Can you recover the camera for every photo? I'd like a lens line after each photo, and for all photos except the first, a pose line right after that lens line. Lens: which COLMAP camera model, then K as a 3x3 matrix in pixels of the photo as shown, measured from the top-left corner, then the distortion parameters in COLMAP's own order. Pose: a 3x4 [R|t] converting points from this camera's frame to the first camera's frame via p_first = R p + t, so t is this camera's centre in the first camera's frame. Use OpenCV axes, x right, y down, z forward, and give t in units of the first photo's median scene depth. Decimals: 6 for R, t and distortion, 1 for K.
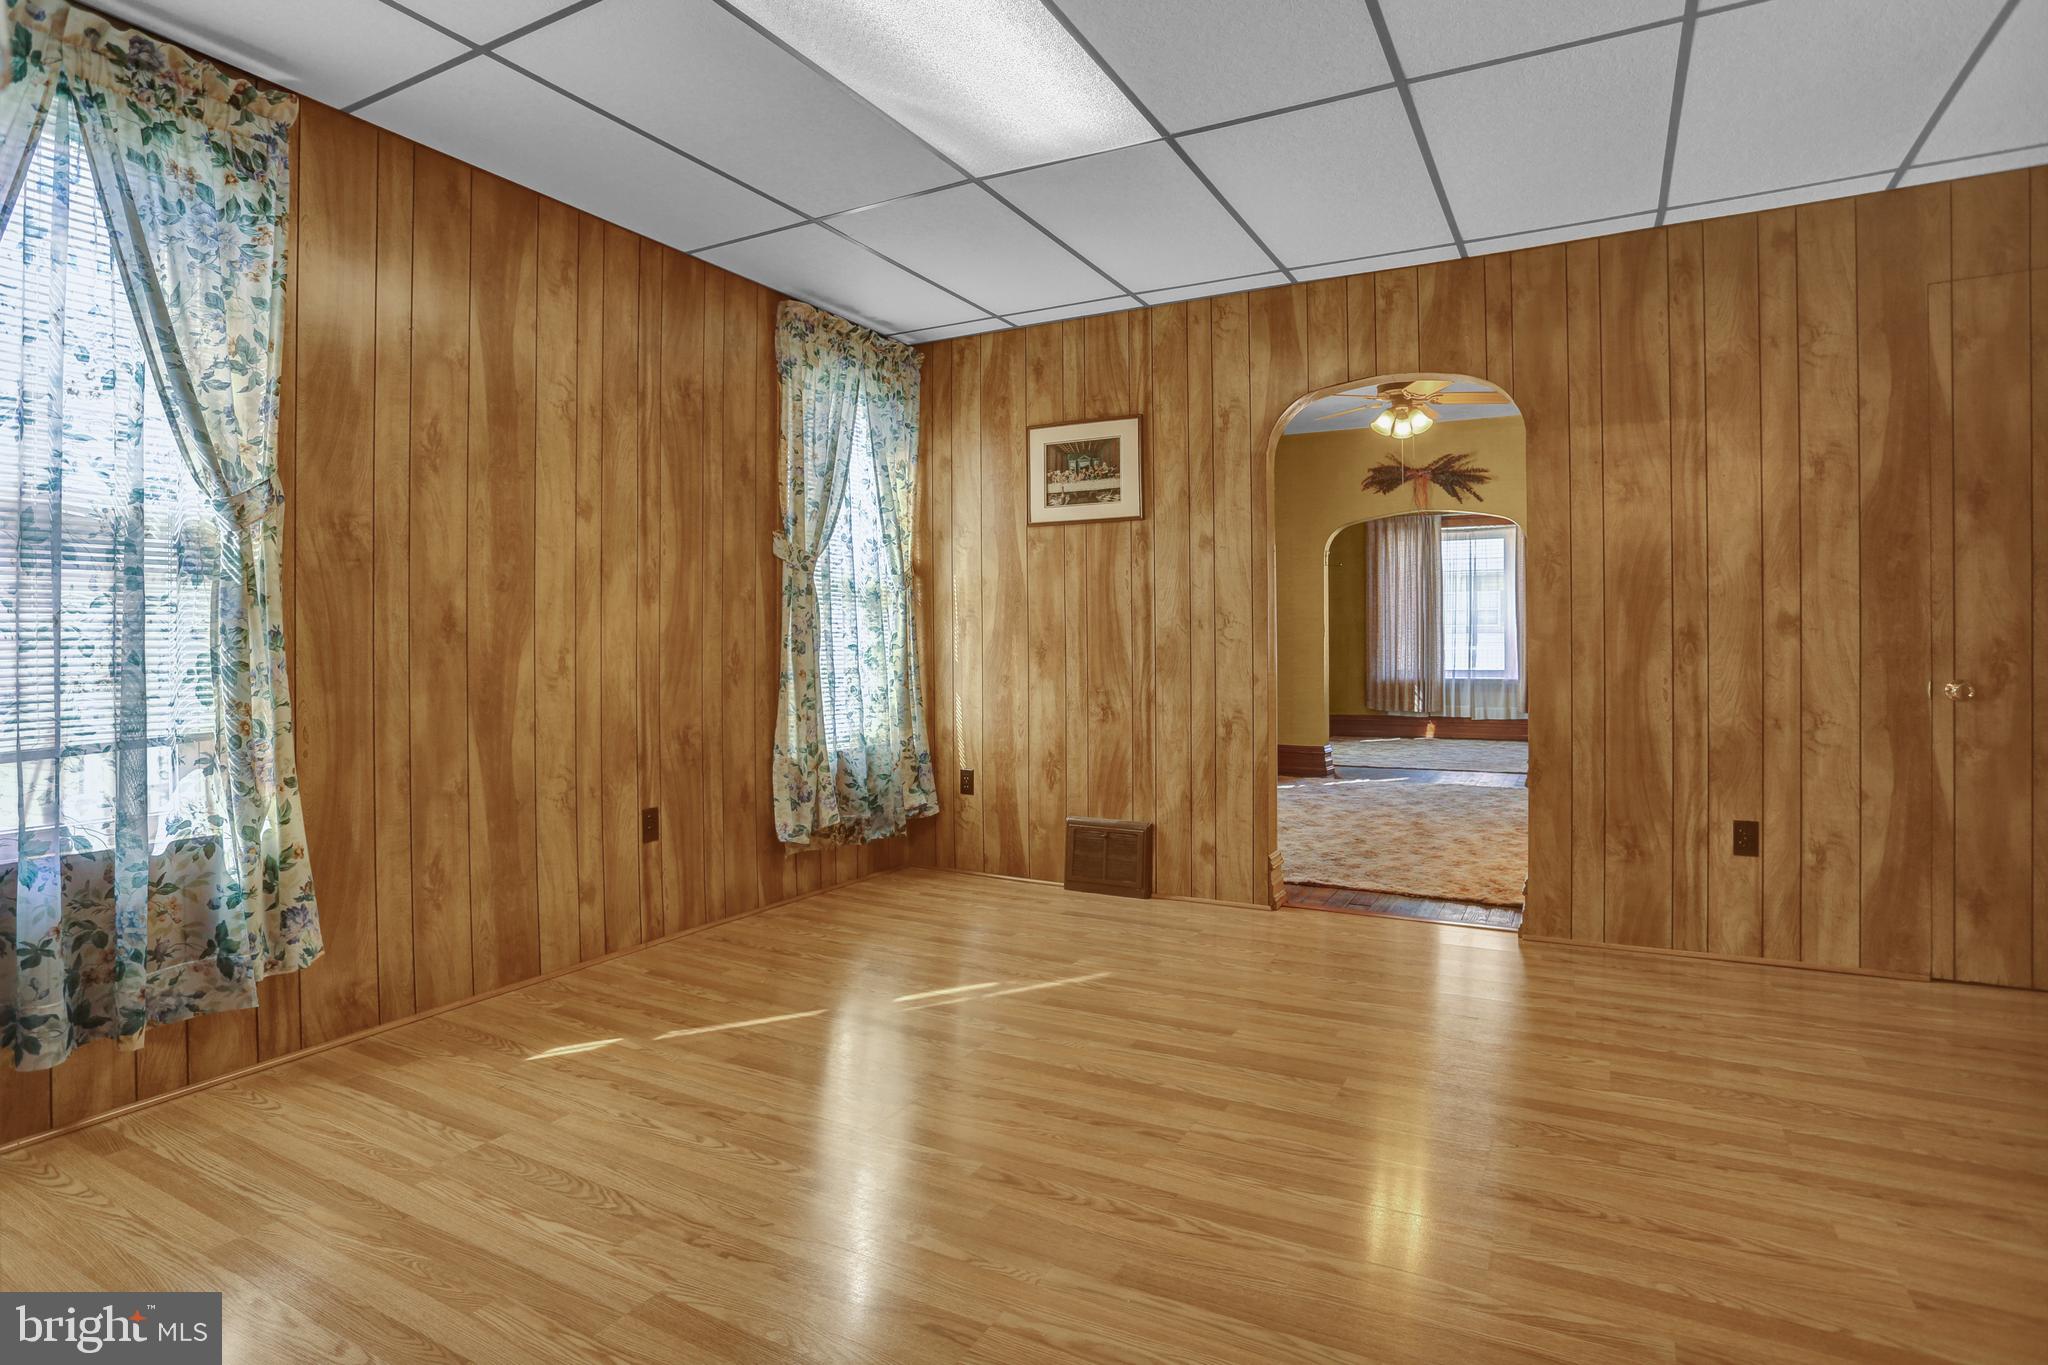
lens RADIAL K [[1064.1, 0, 994.3], [0, 1064.1, 639.8], [0, 0, 1]] dist [-0.075717, 0.034974]
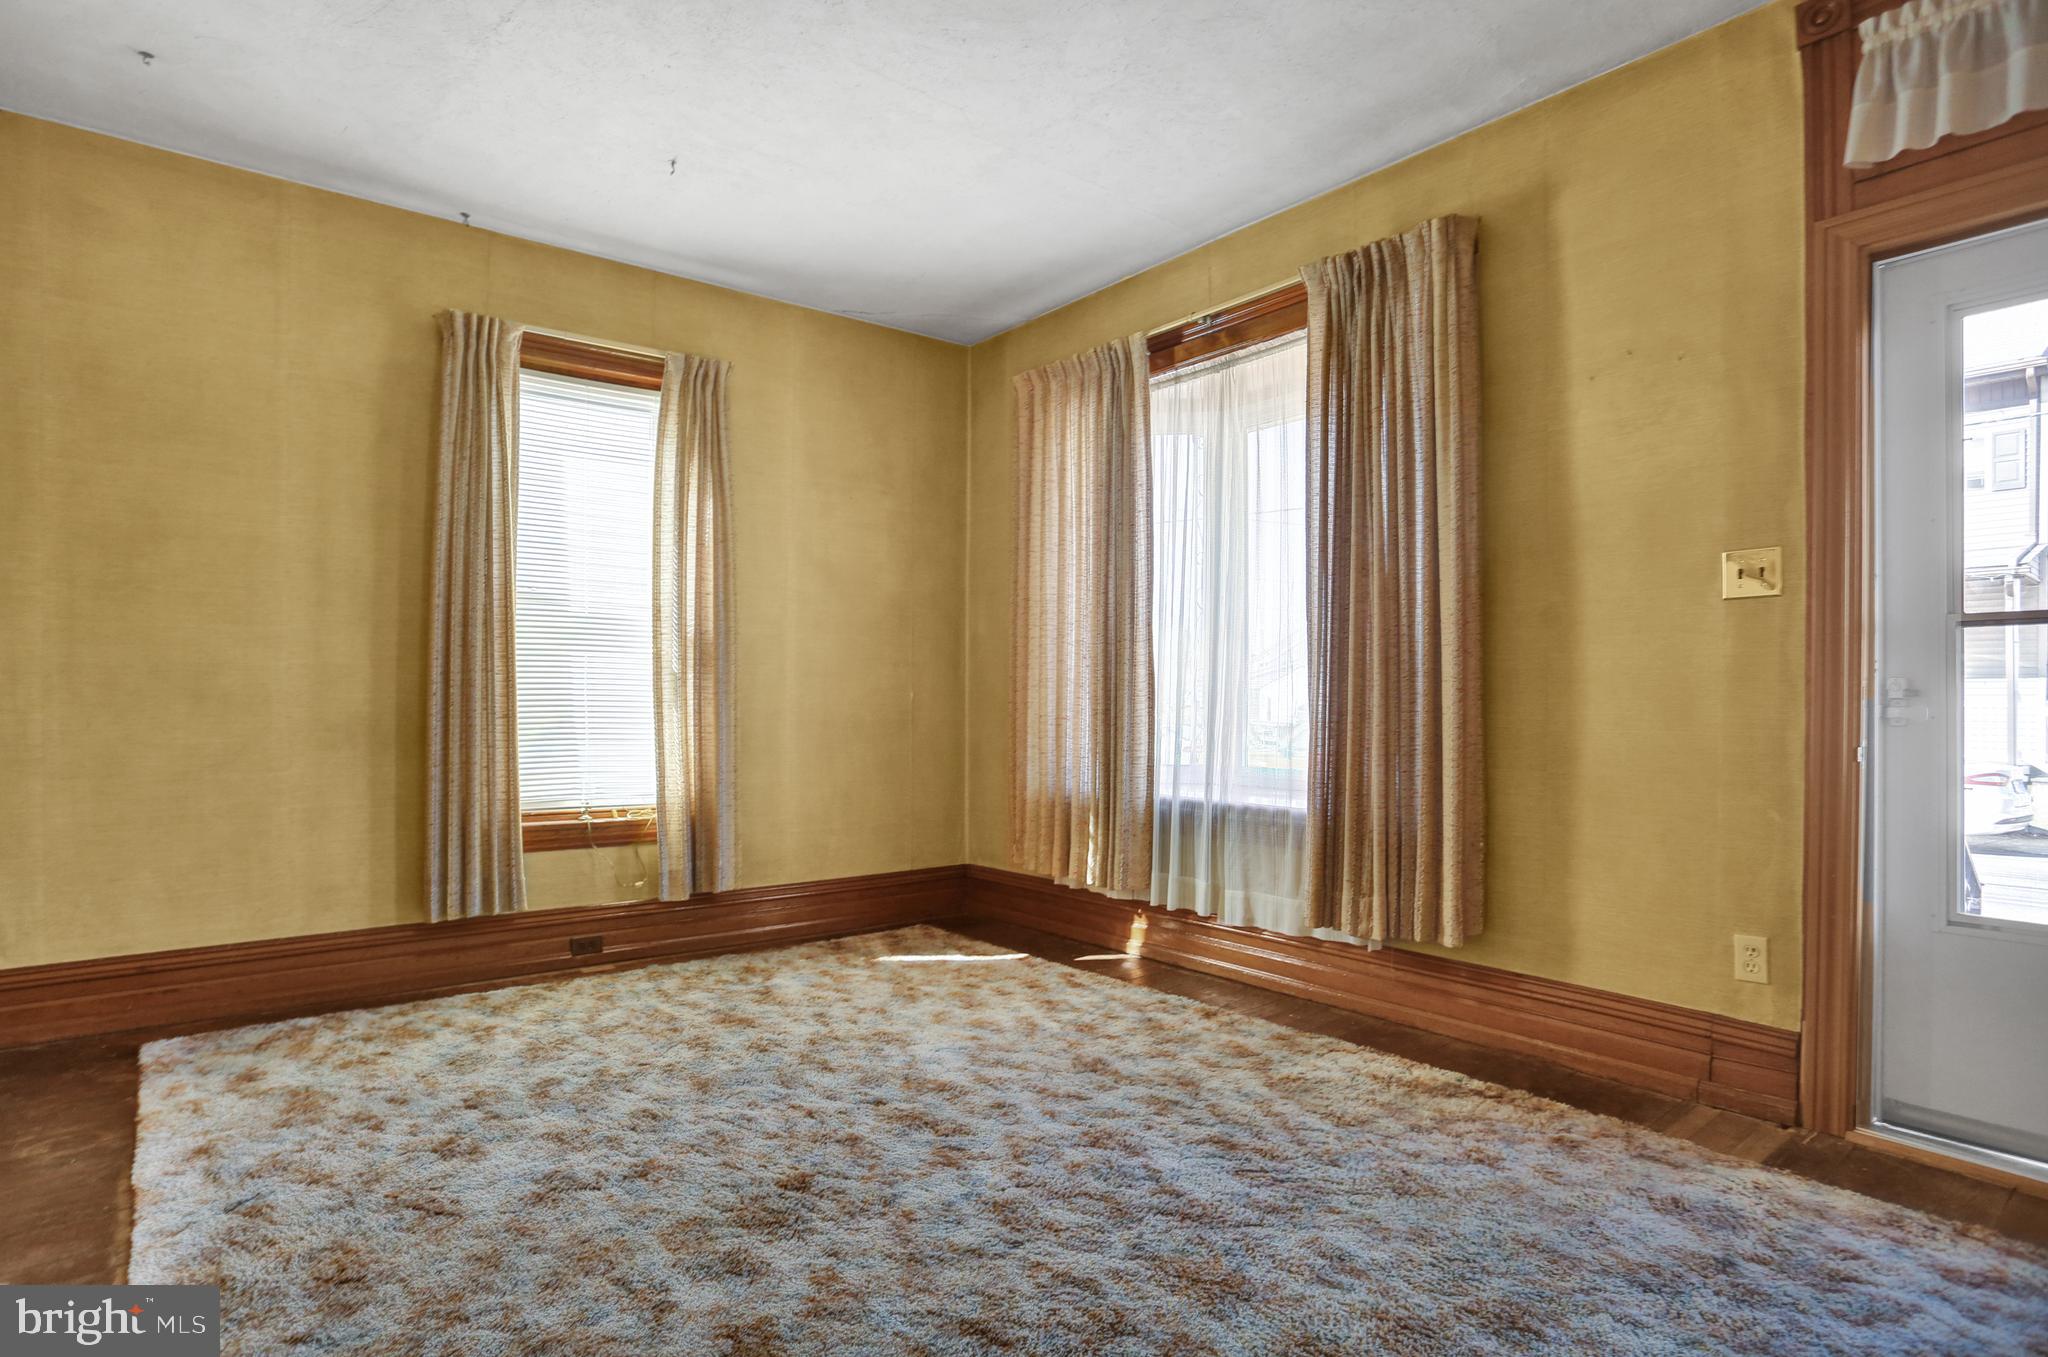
lens RADIAL K [[1050.8, 0, 973.2], [0, 1050.8, 710.7], [0, 0, 1]] dist [-0.078363, 0.032675]
pose [[0.917543, 0.008317, -0.397549, 0.516883], [-0.001845, 0.999860, 0.016659, 0.002134], [0.397632, -0.014552, 0.917430, 0.661260]]
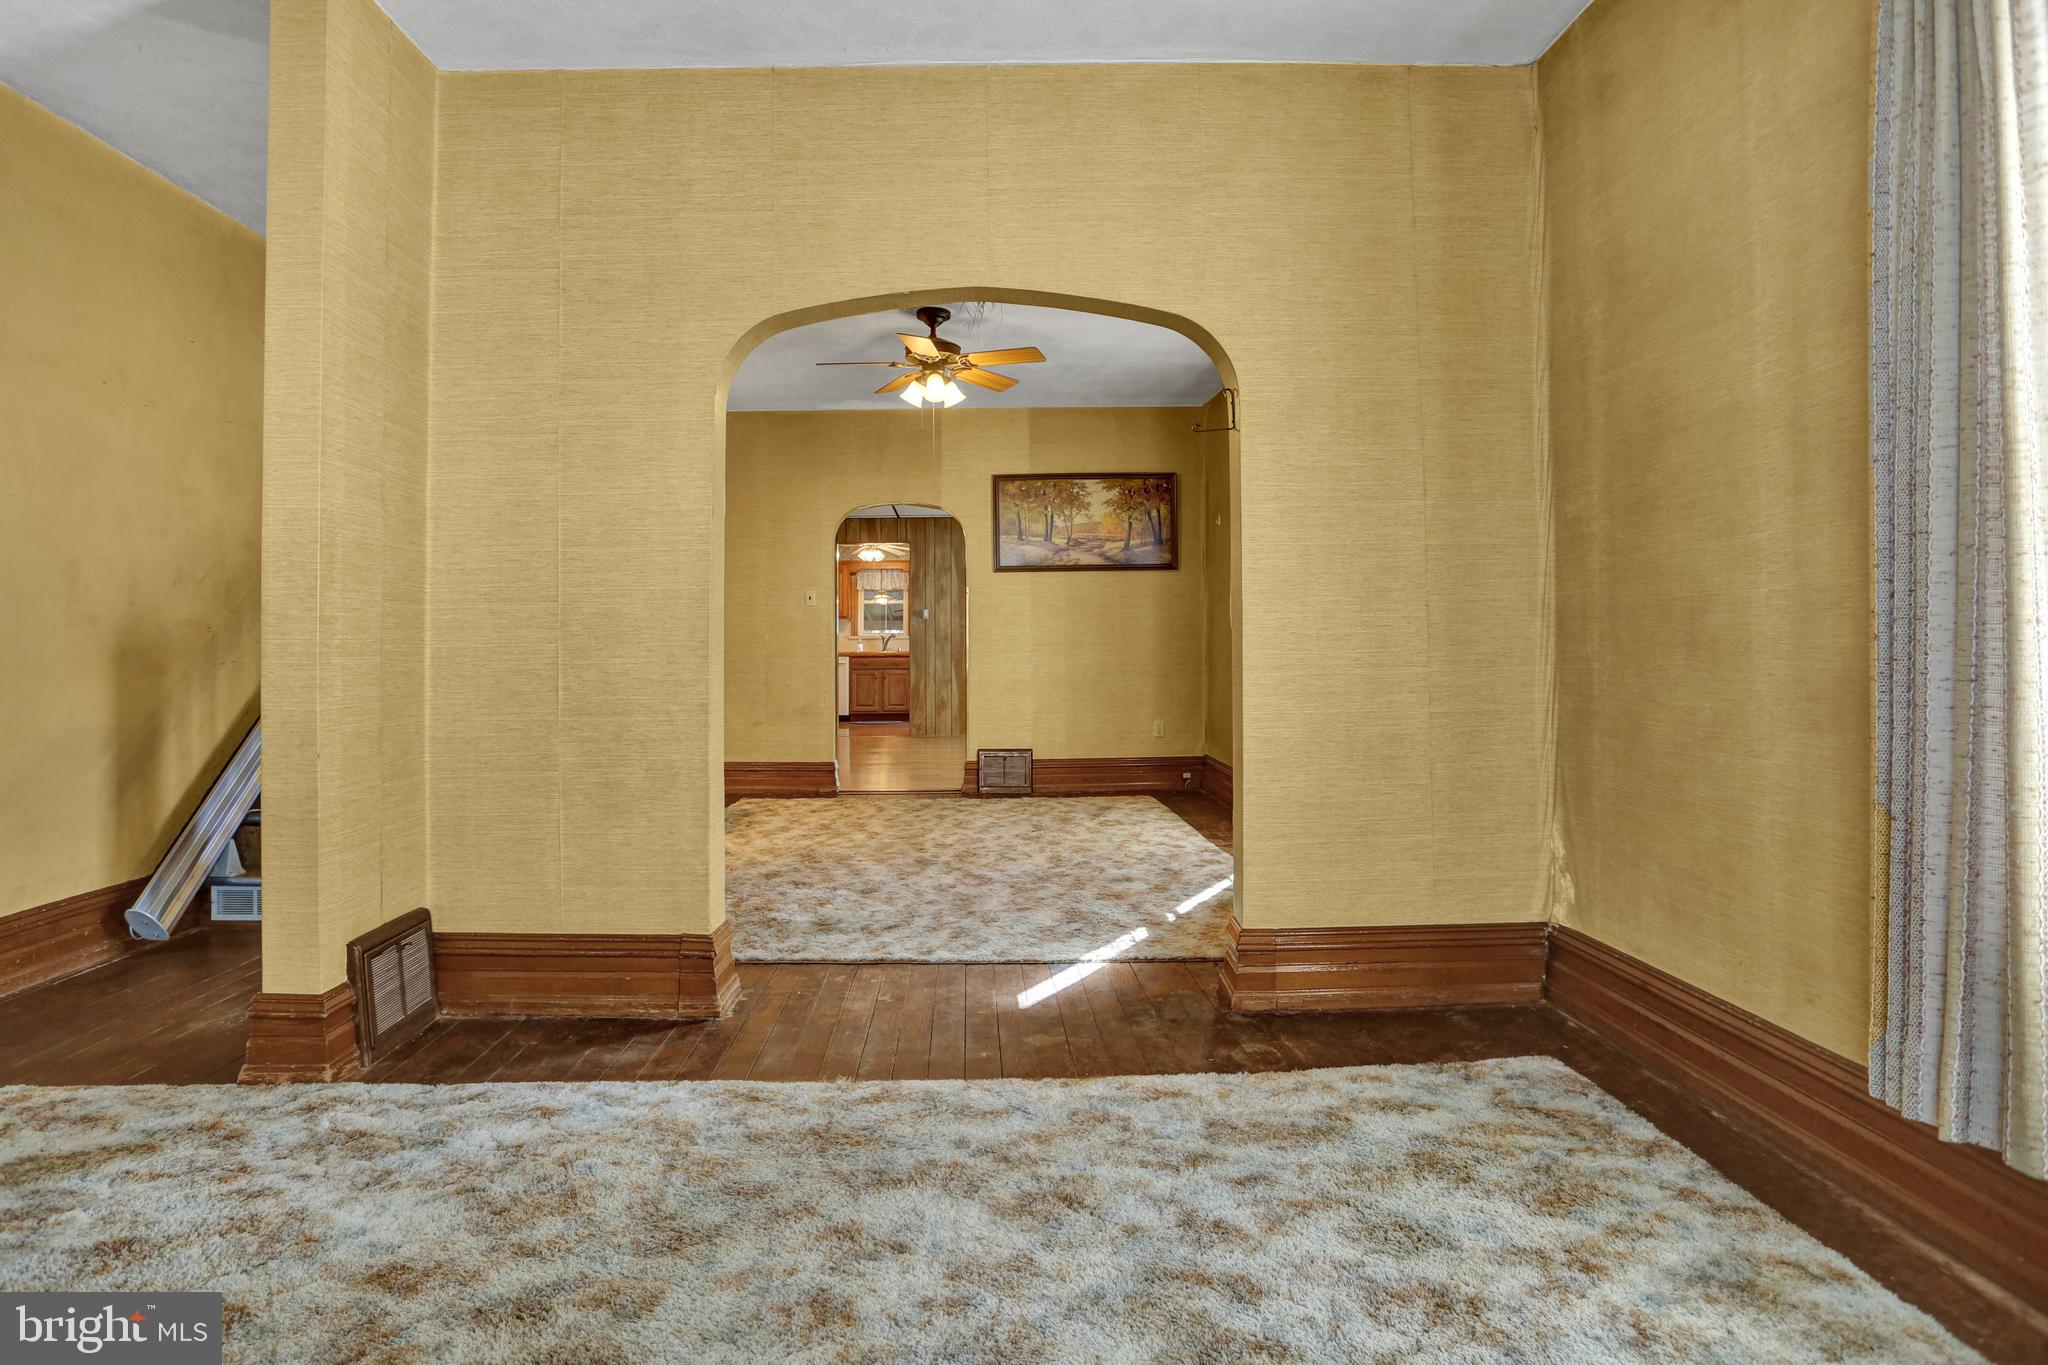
lens RADIAL K [[1064.1, 0, 994.3], [0, 1064.1, 639.8], [0, 0, 1]] dist [-0.075717, 0.034974]
pose [[-0.854456, 0.003266, -0.519514, 0.434459], [0.007615, 0.999952, -0.006237, 0.002862], [0.519468, -0.009285, -0.854439, 0.953379]]
